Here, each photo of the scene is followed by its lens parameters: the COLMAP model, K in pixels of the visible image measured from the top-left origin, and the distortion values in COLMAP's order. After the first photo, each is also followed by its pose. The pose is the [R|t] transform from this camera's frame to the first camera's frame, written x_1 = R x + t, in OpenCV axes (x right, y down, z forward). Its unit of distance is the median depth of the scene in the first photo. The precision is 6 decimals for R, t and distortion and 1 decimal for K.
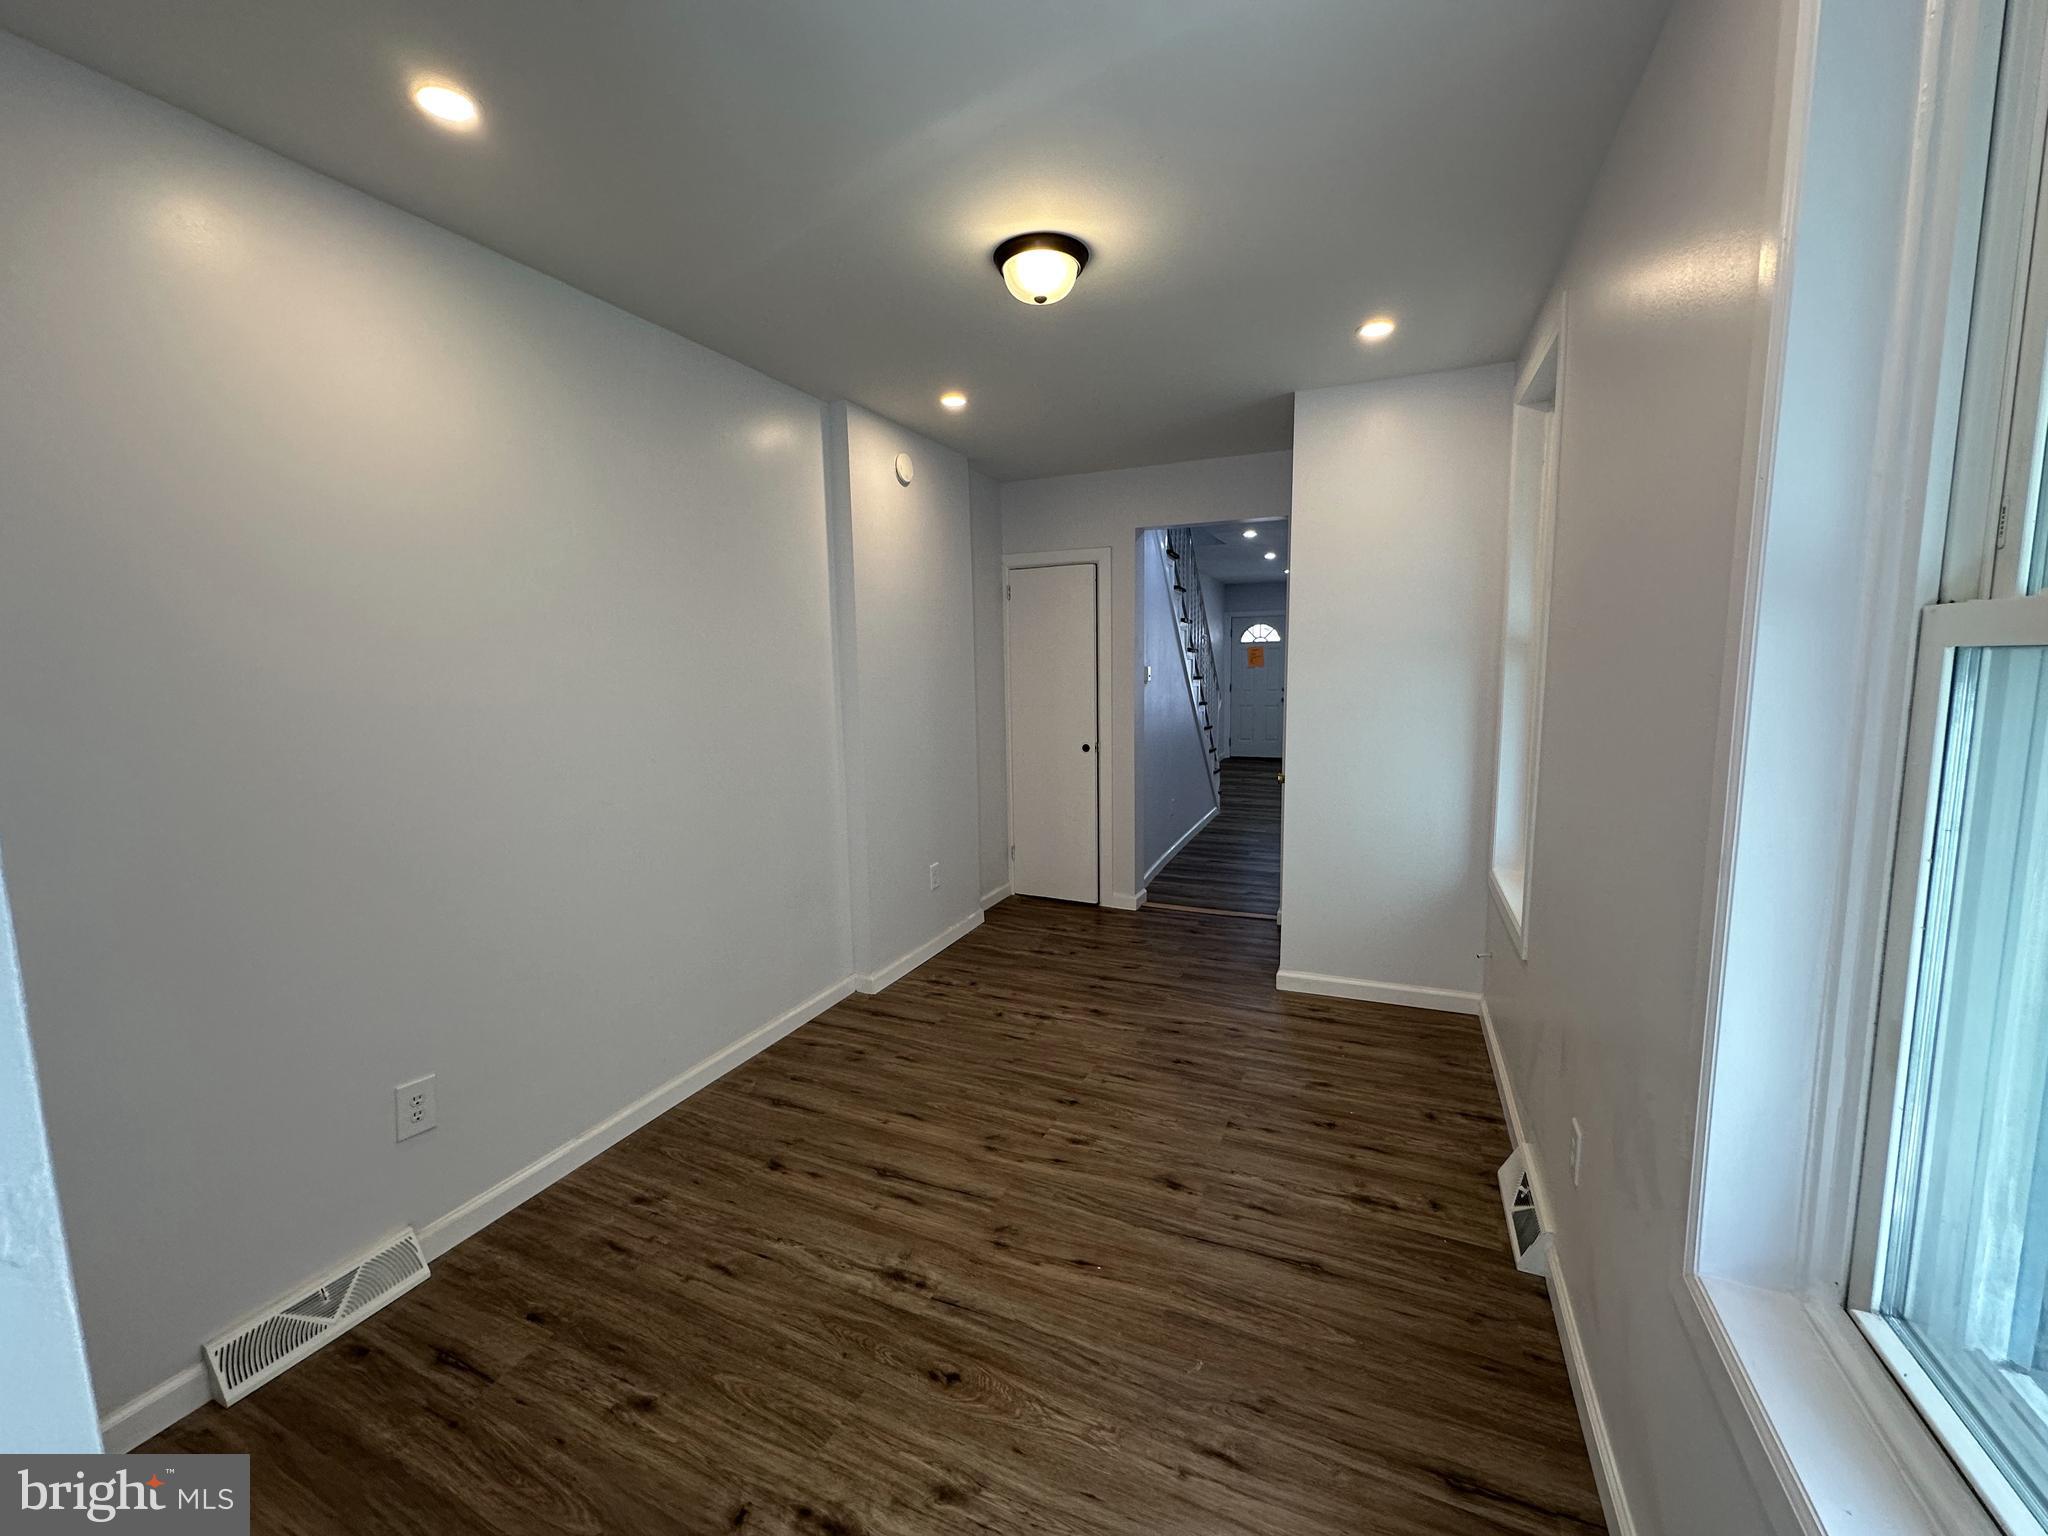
lens RADIAL K [[821.1, 0, 1021.4], [0, 821.1, 763.1], [0, 0, 1]] dist [-0.003331, 0.000734]
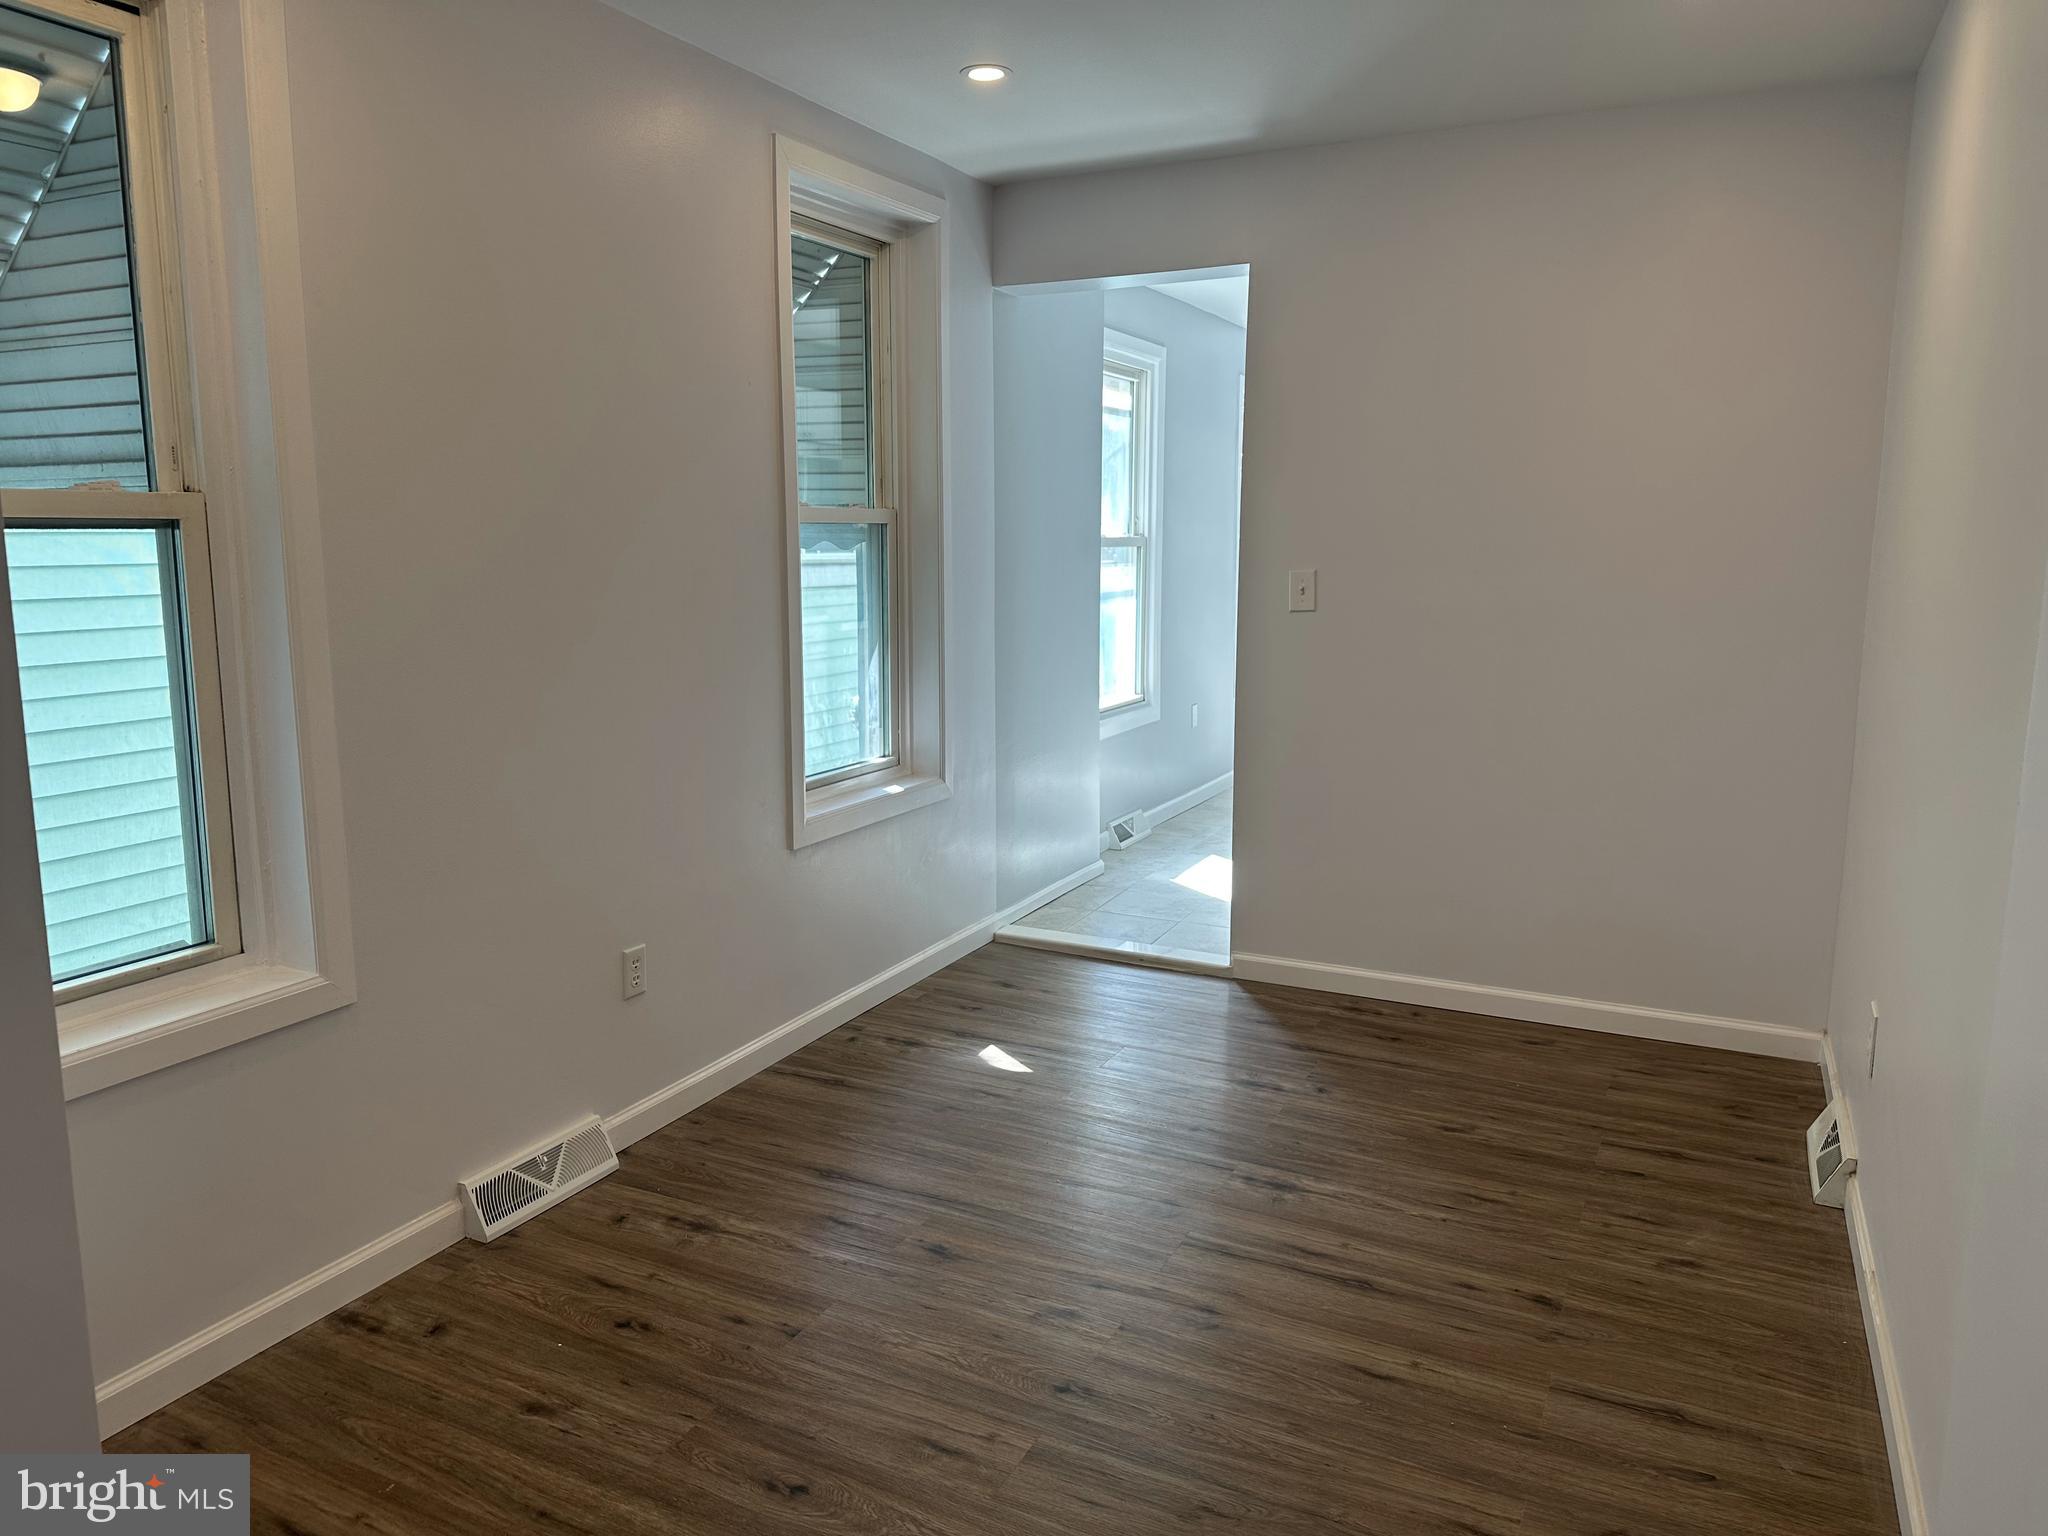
lens RADIAL K [[1442.1, 0, 1020.4], [0, 1442.1, 765.8], [0, 0, 1]] dist [0.049460, -0.056874]
pose [[-0.999331, 0.006911, 0.035906, 0.066374], [0.016664, 0.960145, 0.279005, -0.243398], [-0.032547, 0.279417, -0.959618, 2.086615]]
